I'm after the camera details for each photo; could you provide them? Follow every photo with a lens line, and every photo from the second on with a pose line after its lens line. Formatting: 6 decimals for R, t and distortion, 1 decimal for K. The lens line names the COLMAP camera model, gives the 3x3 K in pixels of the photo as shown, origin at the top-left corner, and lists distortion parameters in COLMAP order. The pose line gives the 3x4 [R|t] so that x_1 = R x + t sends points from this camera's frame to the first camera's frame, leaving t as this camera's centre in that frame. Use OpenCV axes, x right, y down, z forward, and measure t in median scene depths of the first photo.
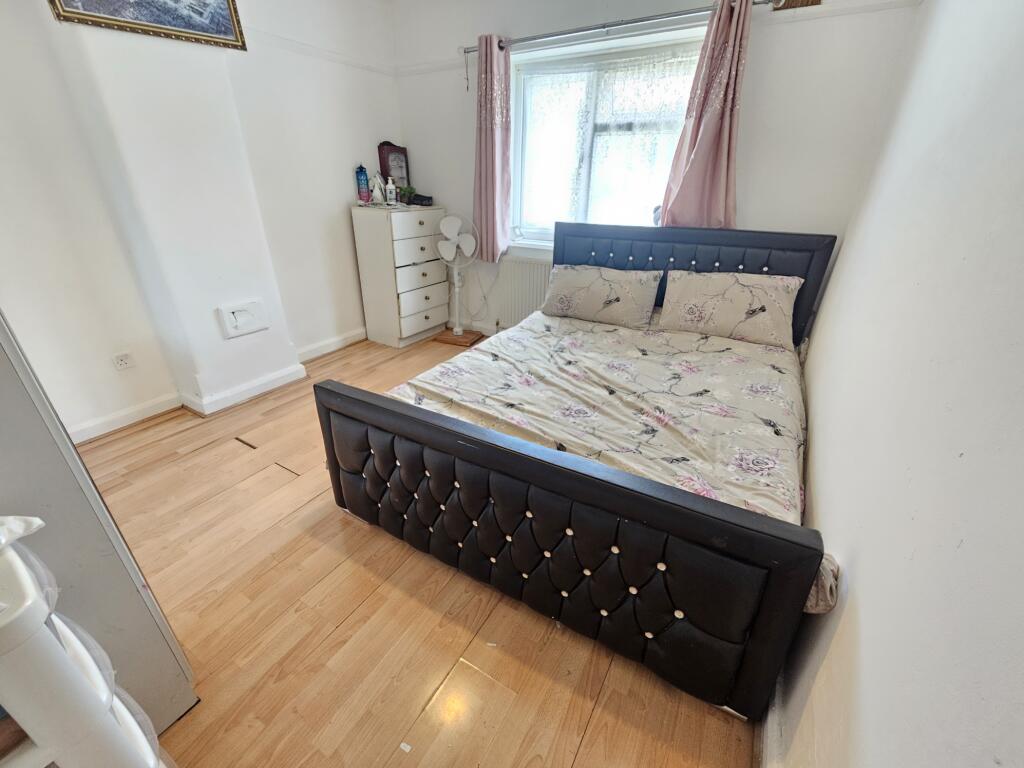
lens RADIAL K [[418.5, 0, 509.1], [0, 418.5, 390.5], [0, 0, 1]] dist [0.000177, -0.000769]
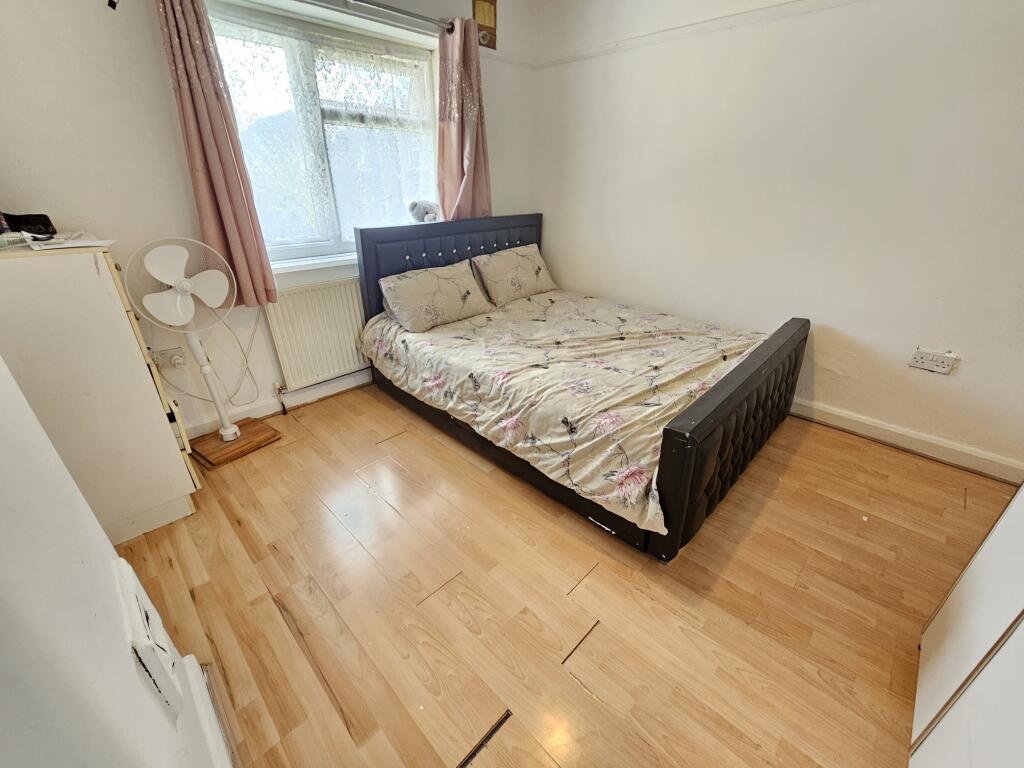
lens RADIAL K [[418.5, 0, 509.1], [0, 418.5, 390.5], [0, 0, 1]] dist [0.000177, -0.000769]
pose [[0.236875, -0.444290, 0.864000, -0.919367], [0.432354, 0.844602, 0.315781, -0.373543], [-0.870035, 0.298754, 0.392156, 0.723760]]
